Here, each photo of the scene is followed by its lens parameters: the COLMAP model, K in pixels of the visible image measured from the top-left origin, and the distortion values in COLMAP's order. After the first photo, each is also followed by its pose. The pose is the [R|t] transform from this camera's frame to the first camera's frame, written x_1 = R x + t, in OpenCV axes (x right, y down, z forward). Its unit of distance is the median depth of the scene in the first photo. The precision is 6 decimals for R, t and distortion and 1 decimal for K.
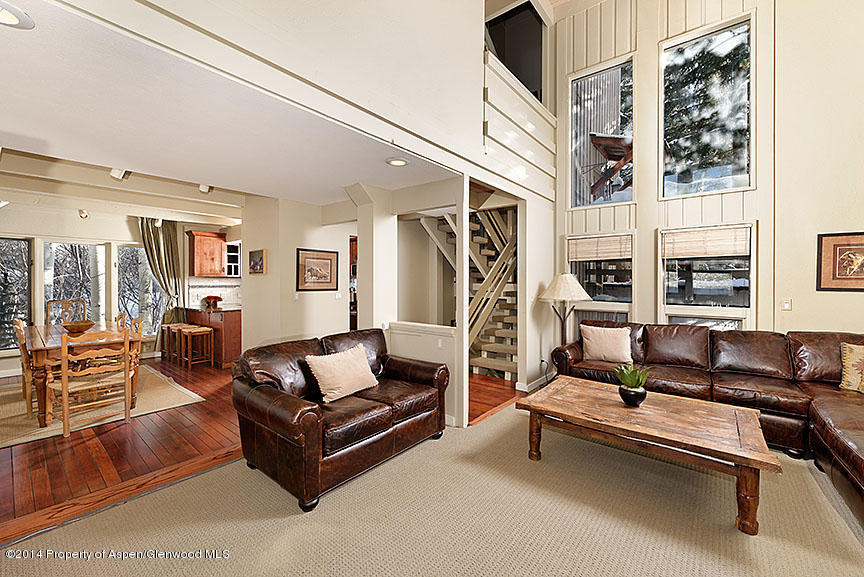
lens RADIAL K [[348.6, 0, 432.0], [0, 348.6, 288.5], [0, 0, 1]] dist [0.000108, -0.000011]
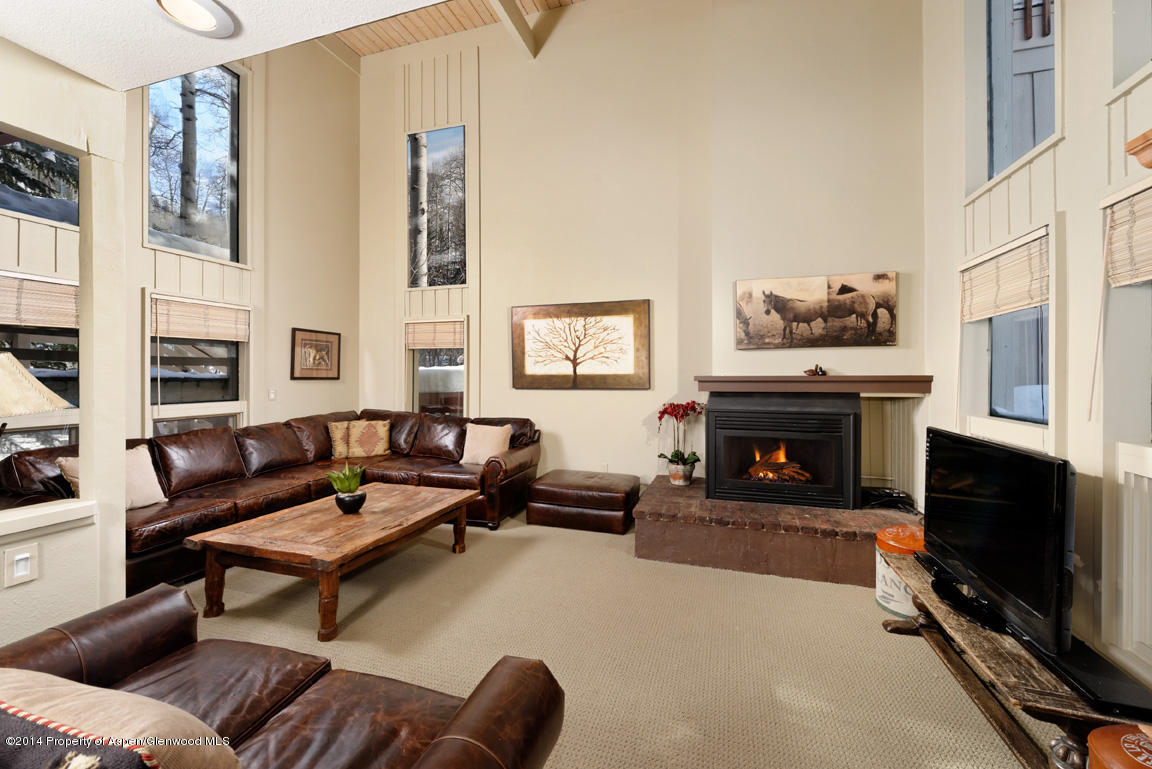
lens RADIAL K [[464.8, 0, 576.0], [0, 464.8, 384.5], [0, 0, 1]] dist [0.000108, -0.000011]
pose [[-0.368493, -0.031398, 0.929100, -0.666904], [0.003560, 0.999374, 0.035185, -0.029649], [-0.929624, 0.016273, -0.368150, 0.816148]]
